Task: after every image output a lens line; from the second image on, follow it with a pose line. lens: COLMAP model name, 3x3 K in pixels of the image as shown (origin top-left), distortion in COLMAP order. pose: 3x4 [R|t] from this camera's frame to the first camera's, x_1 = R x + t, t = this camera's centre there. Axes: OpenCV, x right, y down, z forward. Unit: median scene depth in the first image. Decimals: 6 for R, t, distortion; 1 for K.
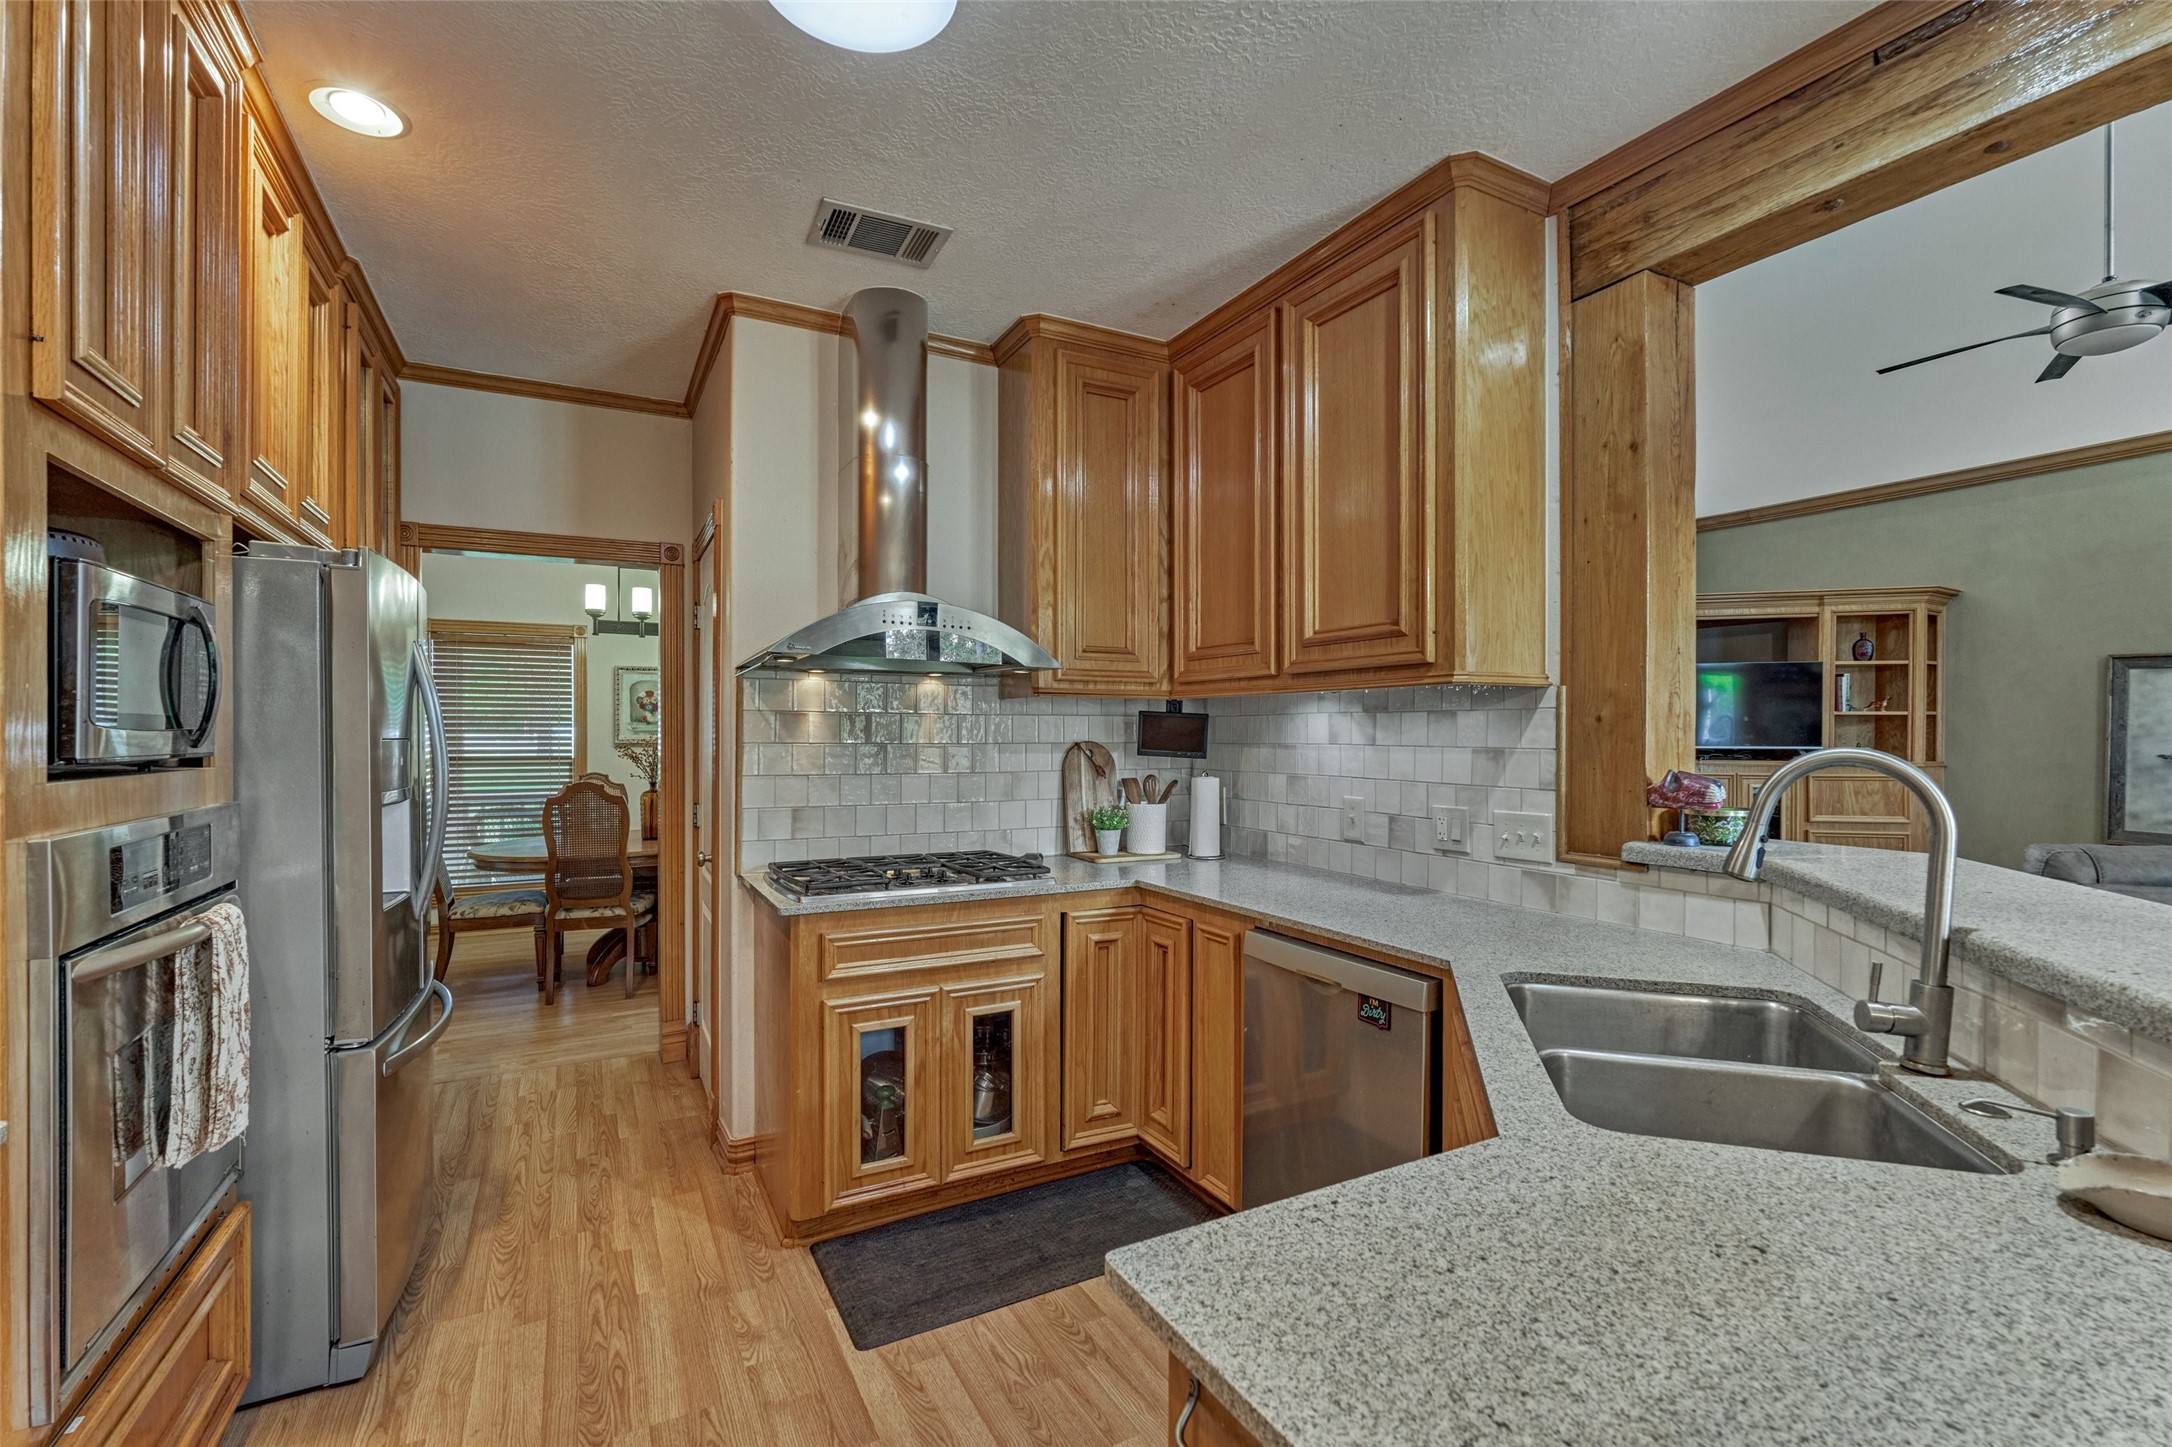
lens RADIAL K [[972.1, 0, 1094.0], [0, 972.1, 735.9], [0, 0, 1]] dist [-0.004450, 0.000314]
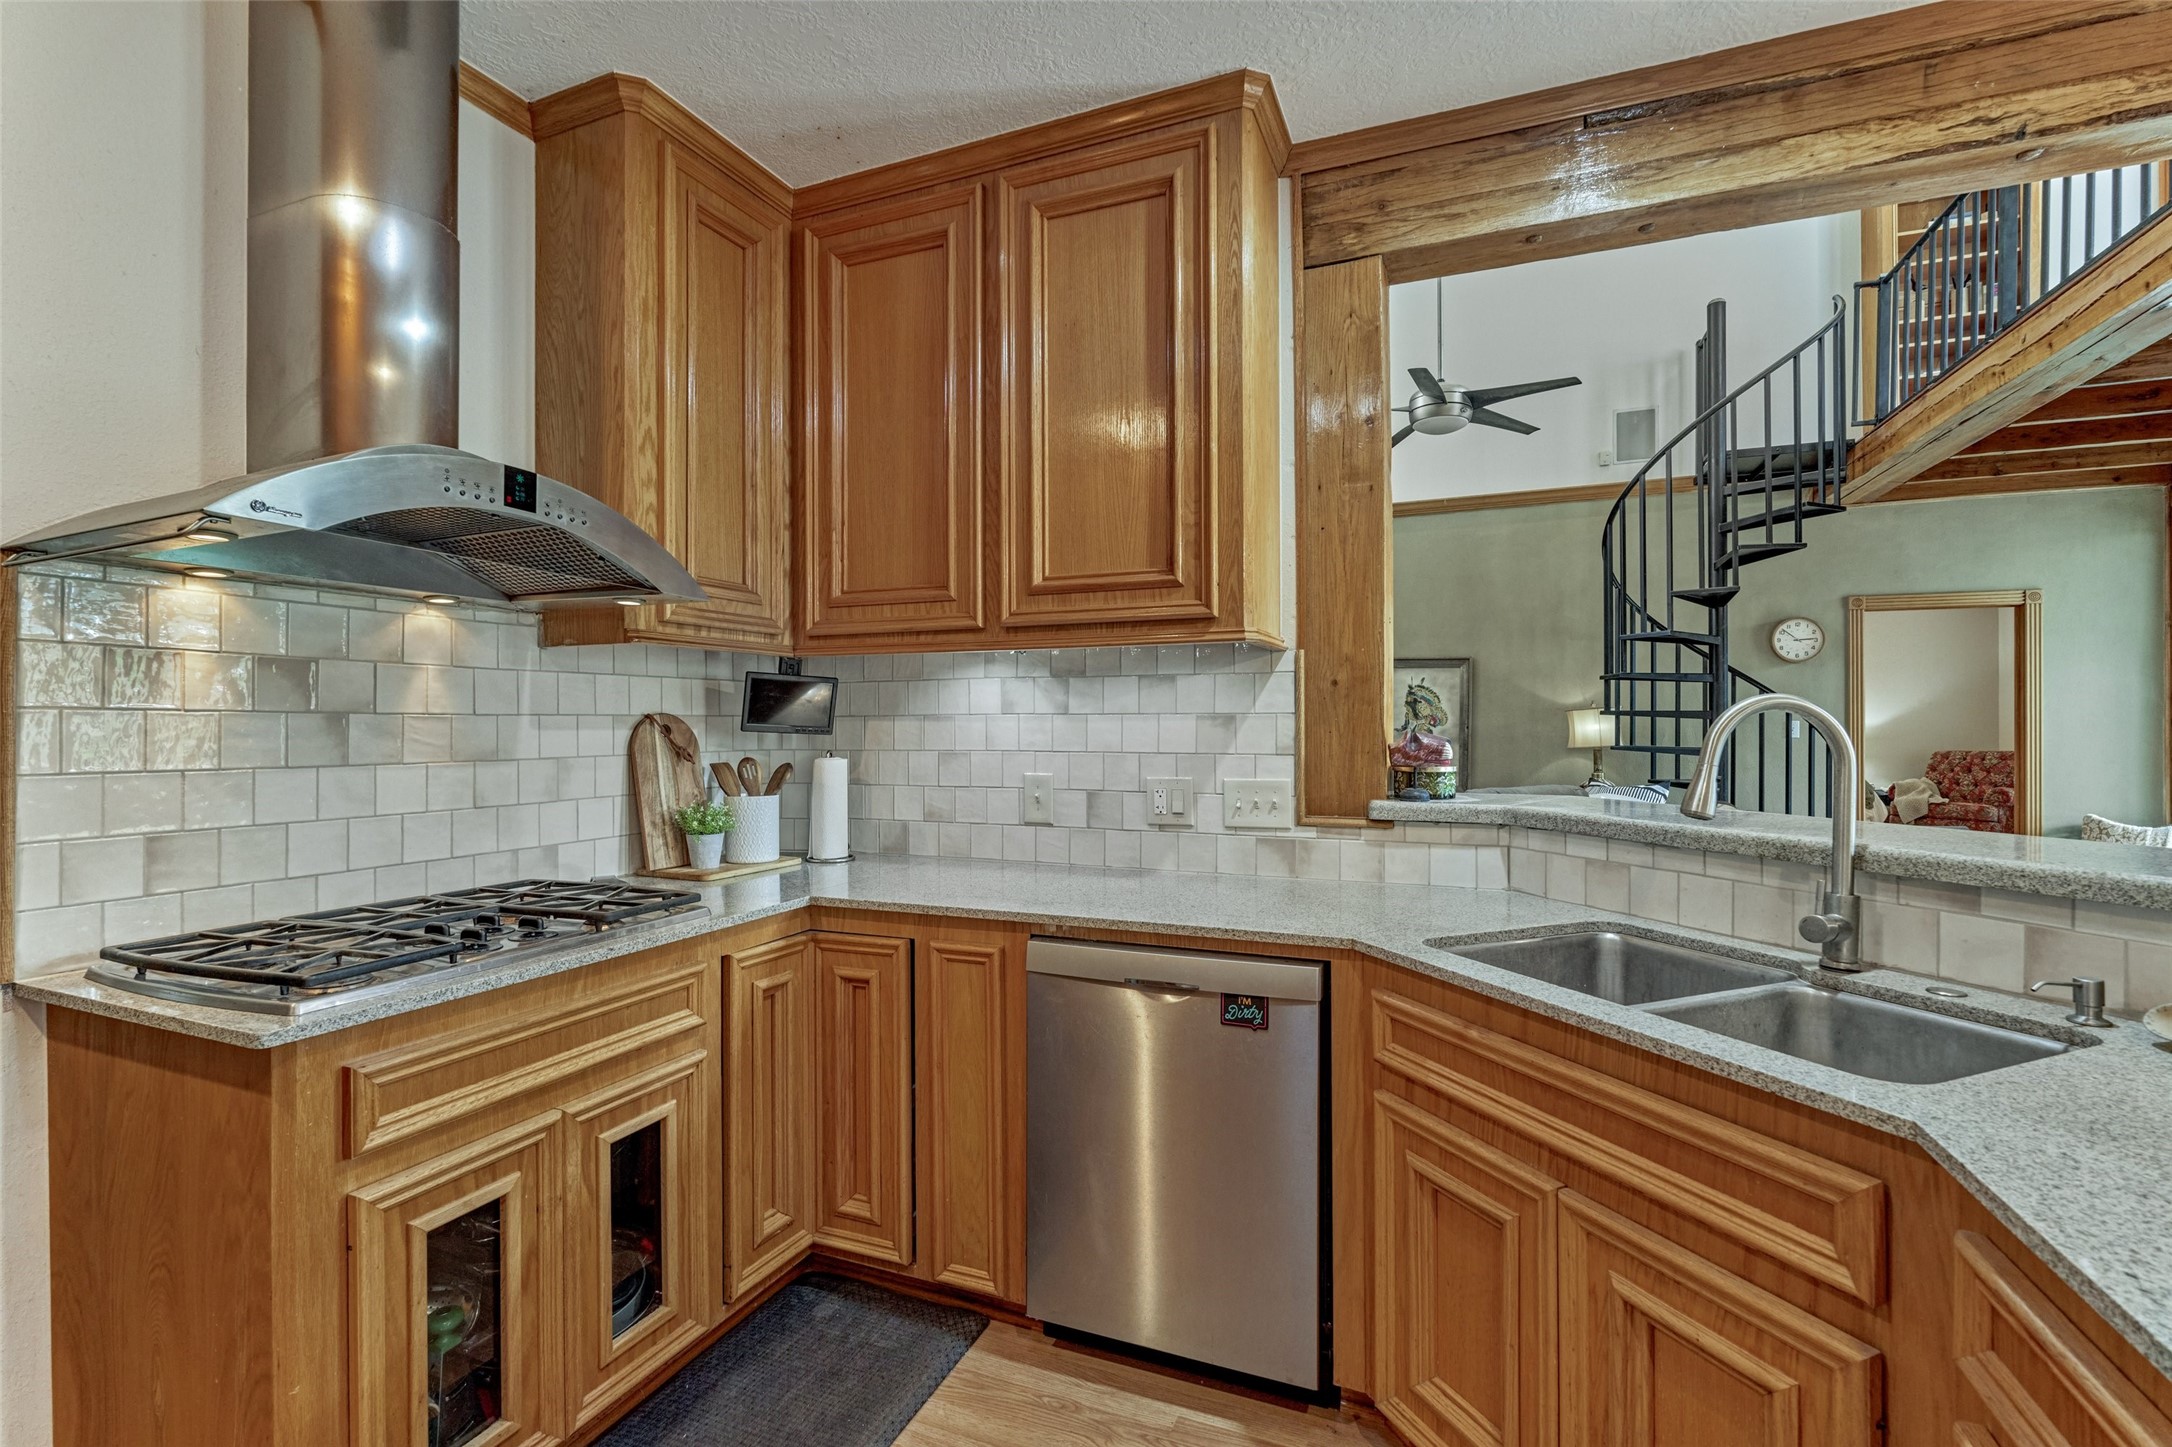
lens RADIAL K [[972.1, 0, 1099.0], [0, 972.1, 720.5], [0, 0, 1]] dist [-0.004450, 0.000314]
pose [[0.772877, -0.002906, 0.634549, -0.270871], [0.007168, 0.999966, -0.004152, 0.020901], [-0.634515, 0.007757, 0.772871, 0.311250]]
